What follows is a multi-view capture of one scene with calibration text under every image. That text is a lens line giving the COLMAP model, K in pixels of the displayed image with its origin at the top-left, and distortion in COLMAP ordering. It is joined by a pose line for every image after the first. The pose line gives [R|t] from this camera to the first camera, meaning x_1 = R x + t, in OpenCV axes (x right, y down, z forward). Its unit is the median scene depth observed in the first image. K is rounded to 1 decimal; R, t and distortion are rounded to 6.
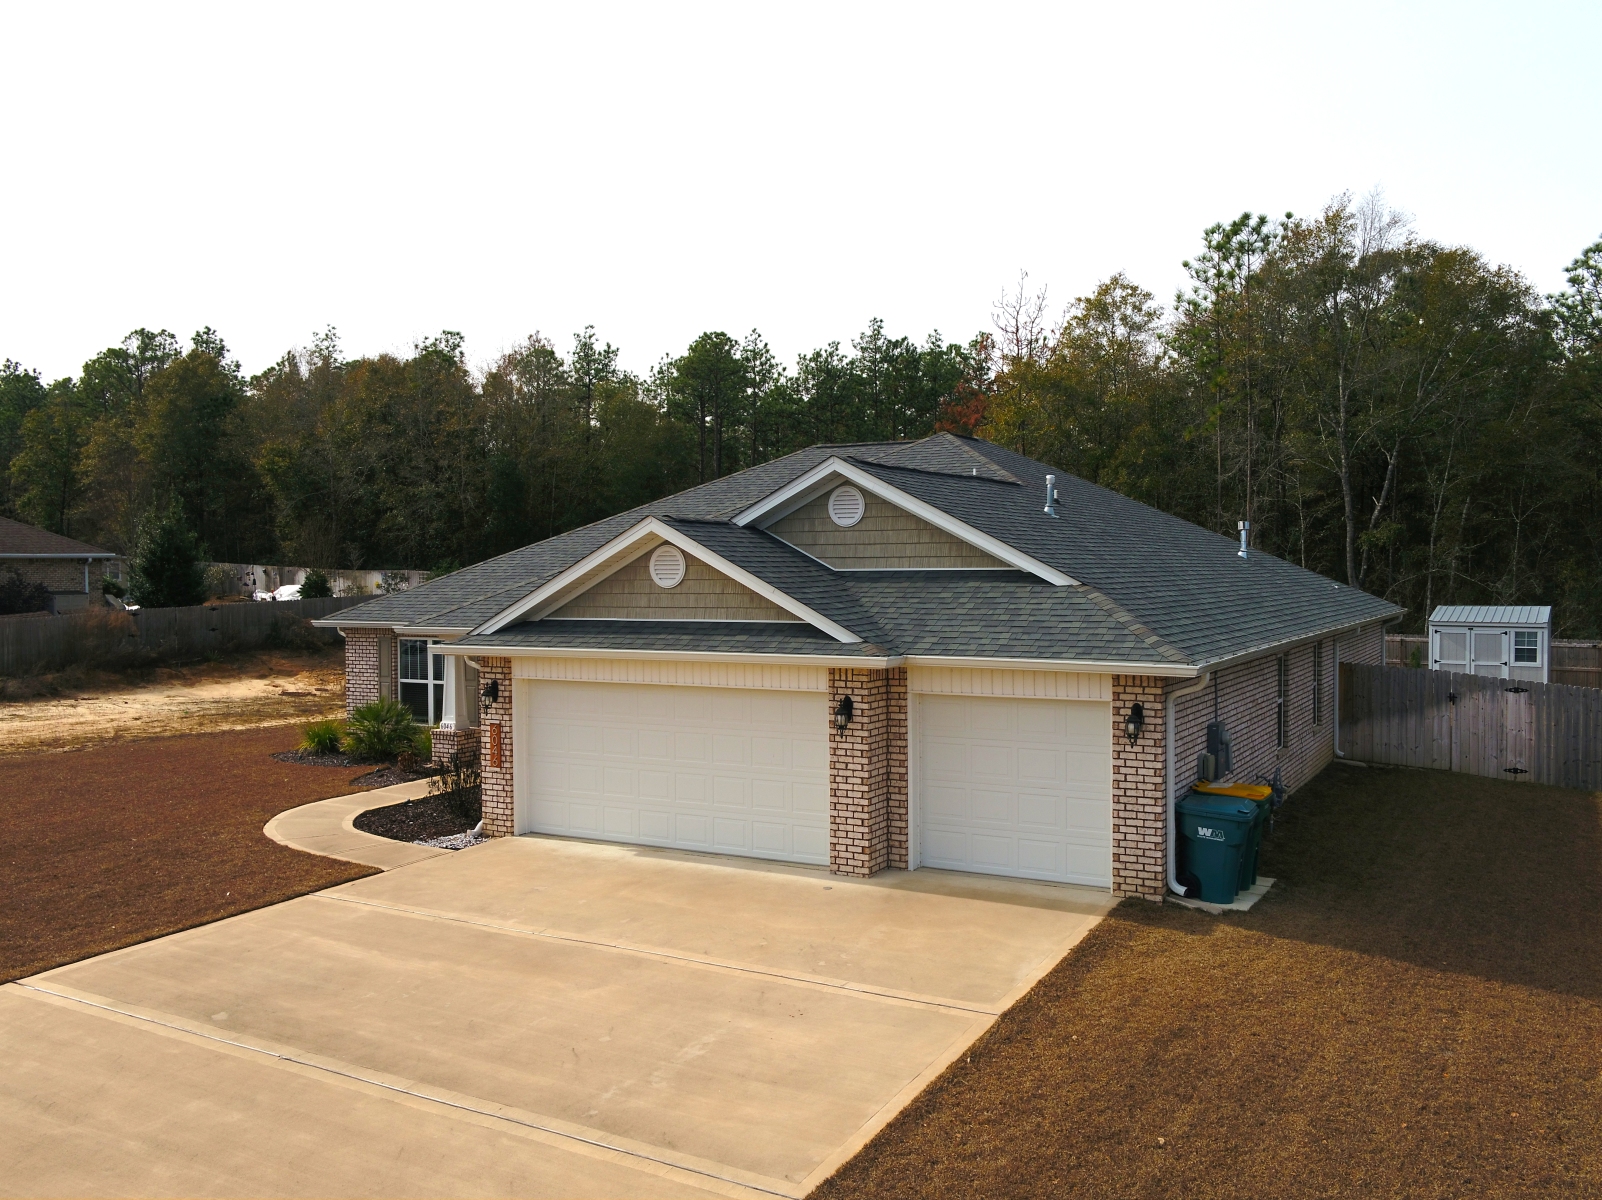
lens RADIAL K [[1377.1, 0, 801.0], [0, 1377.1, 600.0], [0, 0, 1]] dist [0.002462, -0.005324]
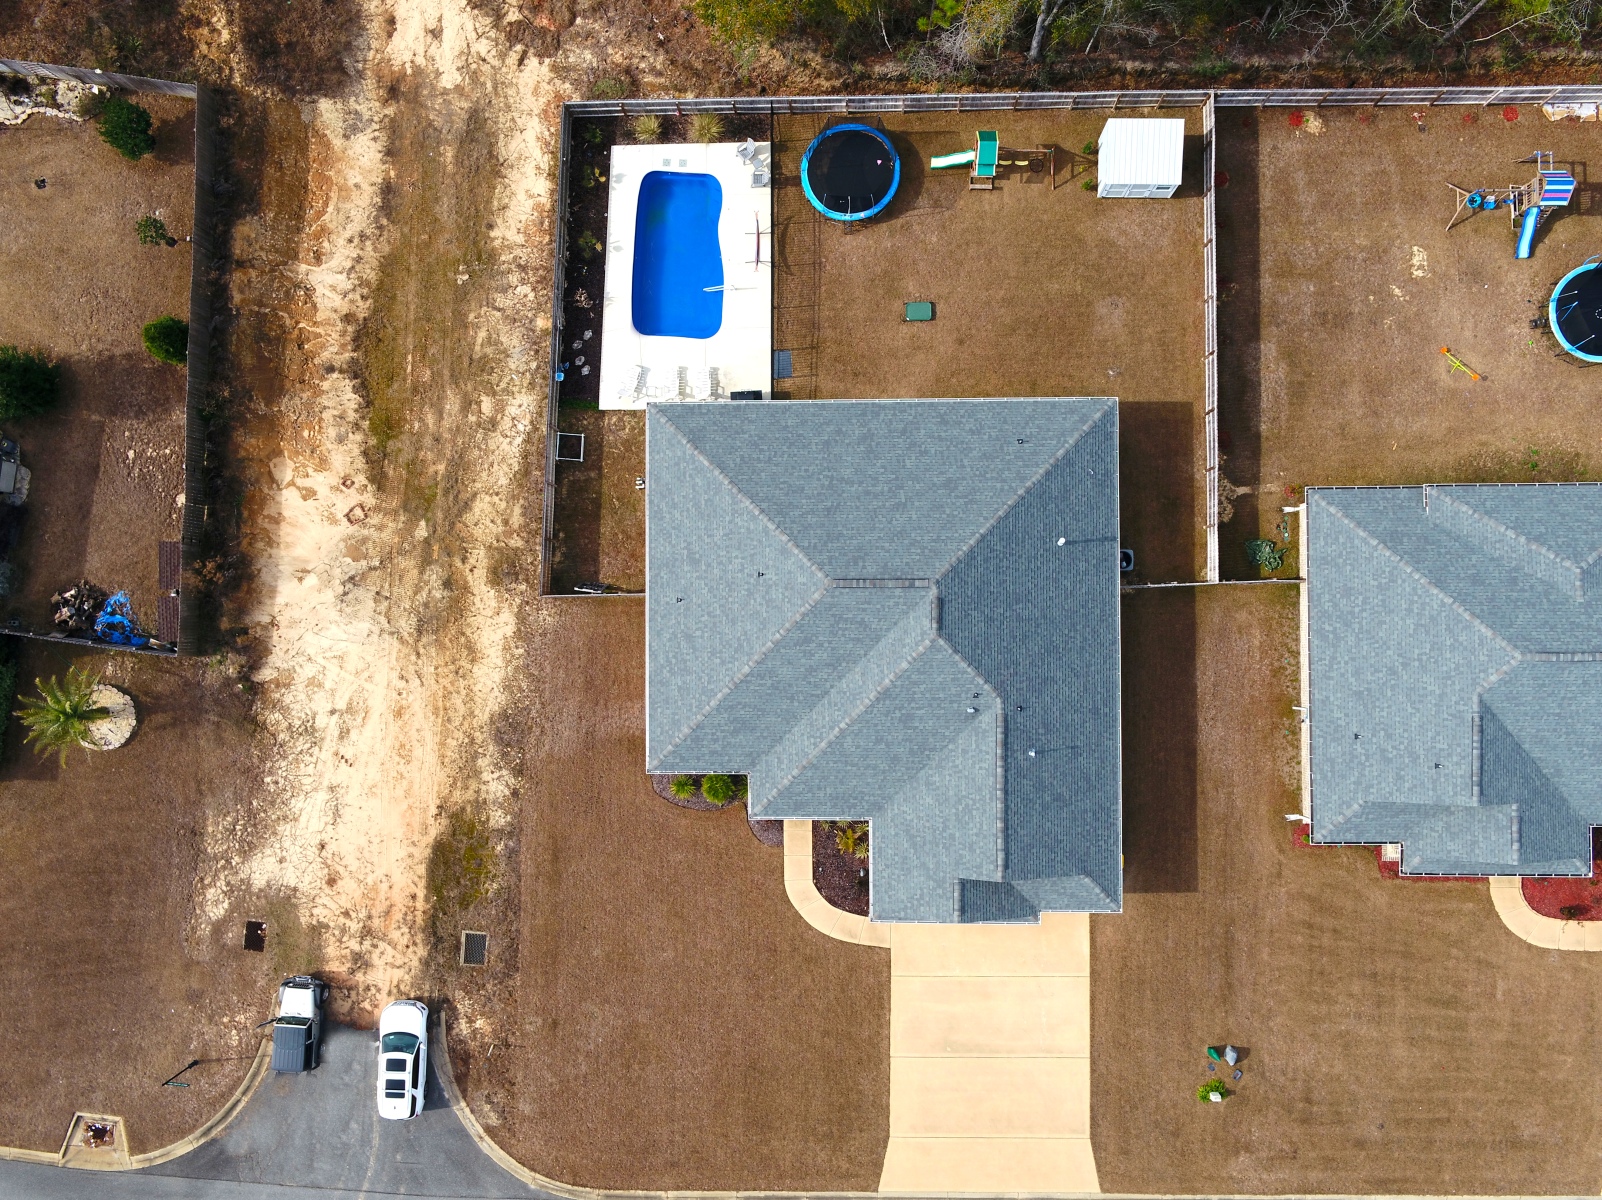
lens RADIAL K [[1377.1, 0, 801.0], [0, 1377.1, 600.0], [0, 0, 1]] dist [0.002462, -0.005324]
pose [[0.870915, -0.490704, -0.026763, 0.028285], [0.055990, 0.044975, 0.997418, -3.472715], [-0.488233, -0.870165, 0.066644, 1.715513]]
